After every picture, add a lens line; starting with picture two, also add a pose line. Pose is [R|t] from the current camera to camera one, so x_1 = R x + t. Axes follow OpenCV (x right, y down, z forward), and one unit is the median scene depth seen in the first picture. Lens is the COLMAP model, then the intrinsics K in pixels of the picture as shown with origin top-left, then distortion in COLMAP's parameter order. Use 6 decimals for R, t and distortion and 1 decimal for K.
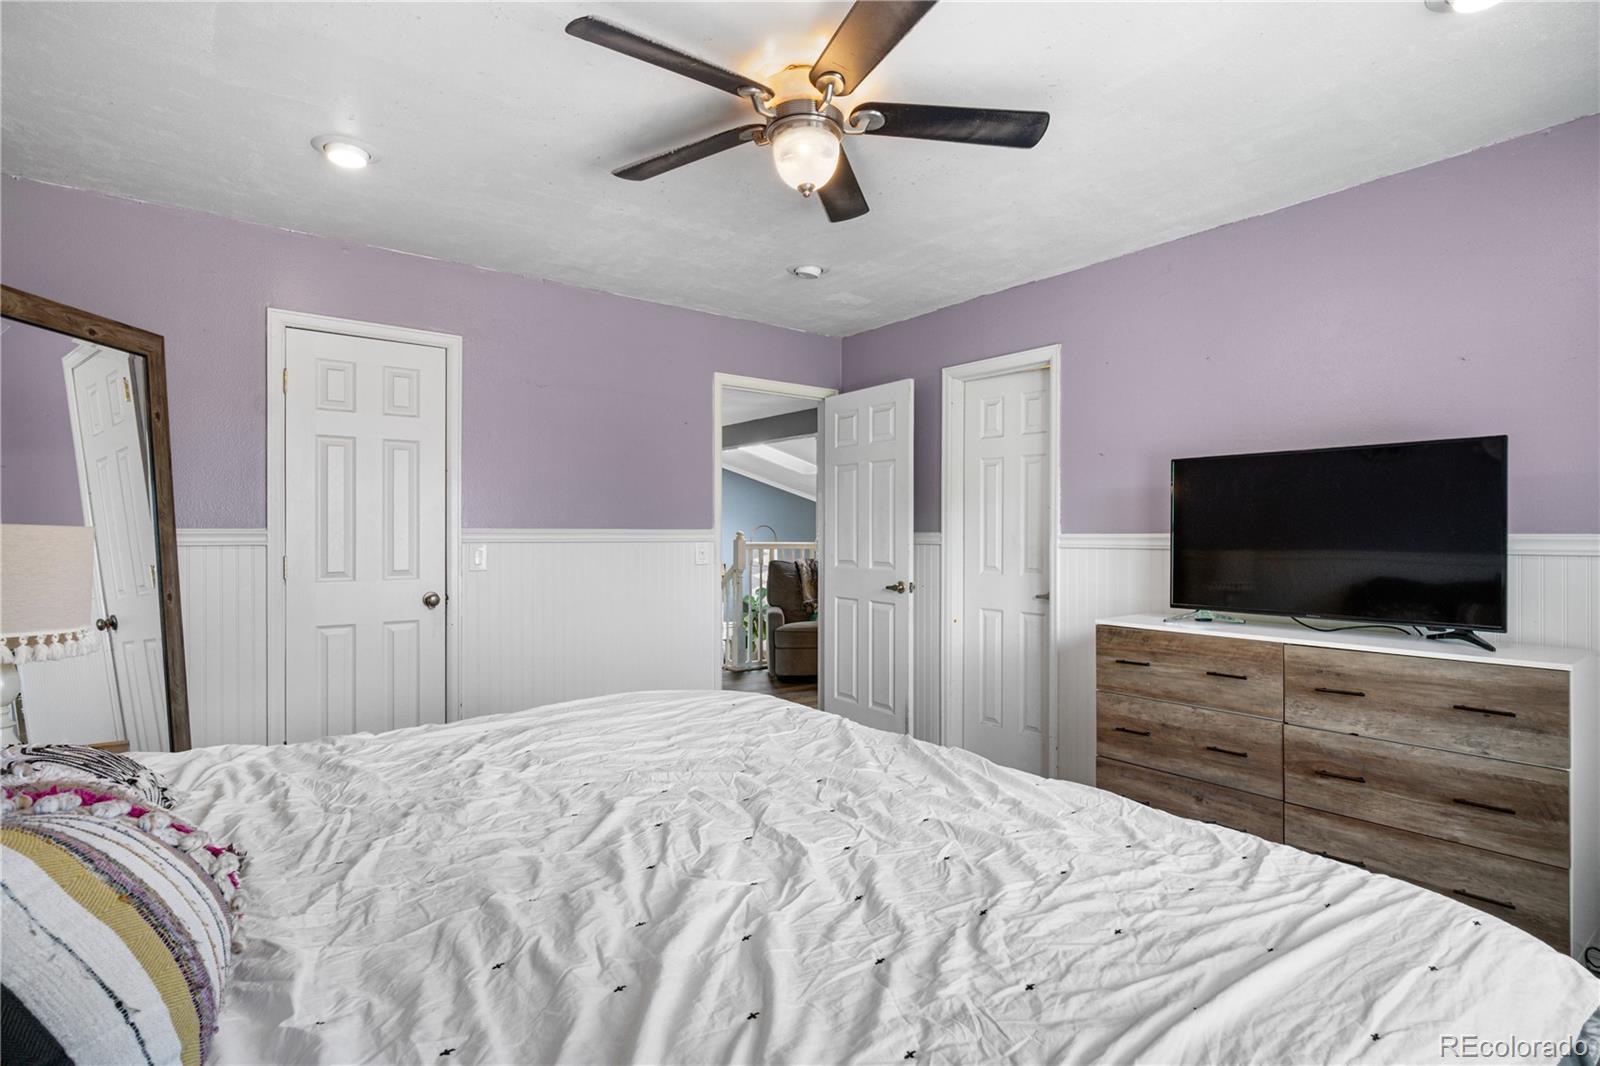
lens RADIAL K [[799.8, 0, 800.0], [0, 799.8, 533.0], [0, 0, 1]] dist [0.000445, -0.000006]
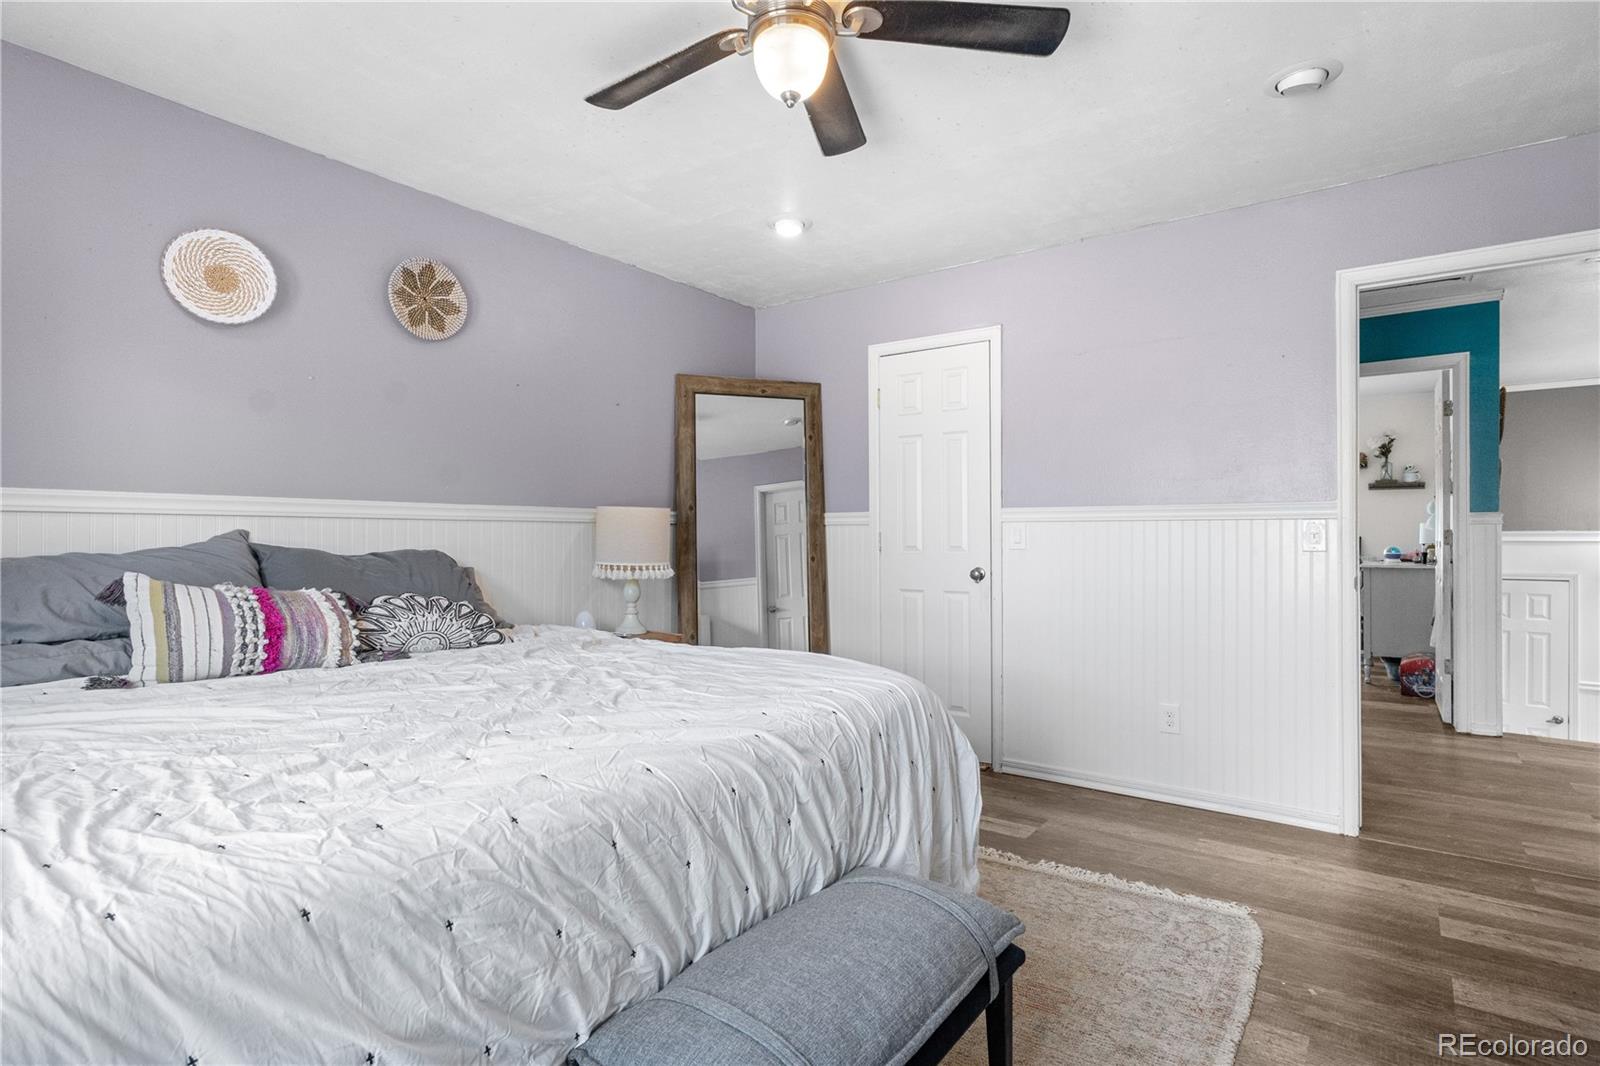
lens RADIAL K [[799.8, 0, 800.0], [0, 799.8, 533.0], [0, 0, 1]] dist [0.000445, -0.000006]
pose [[0.286456, -0.003959, -0.958085, 0.609068], [-0.000938, 0.999990, -0.004413, 0.037578], [0.958093, 0.002162, 0.286450, 0.540192]]
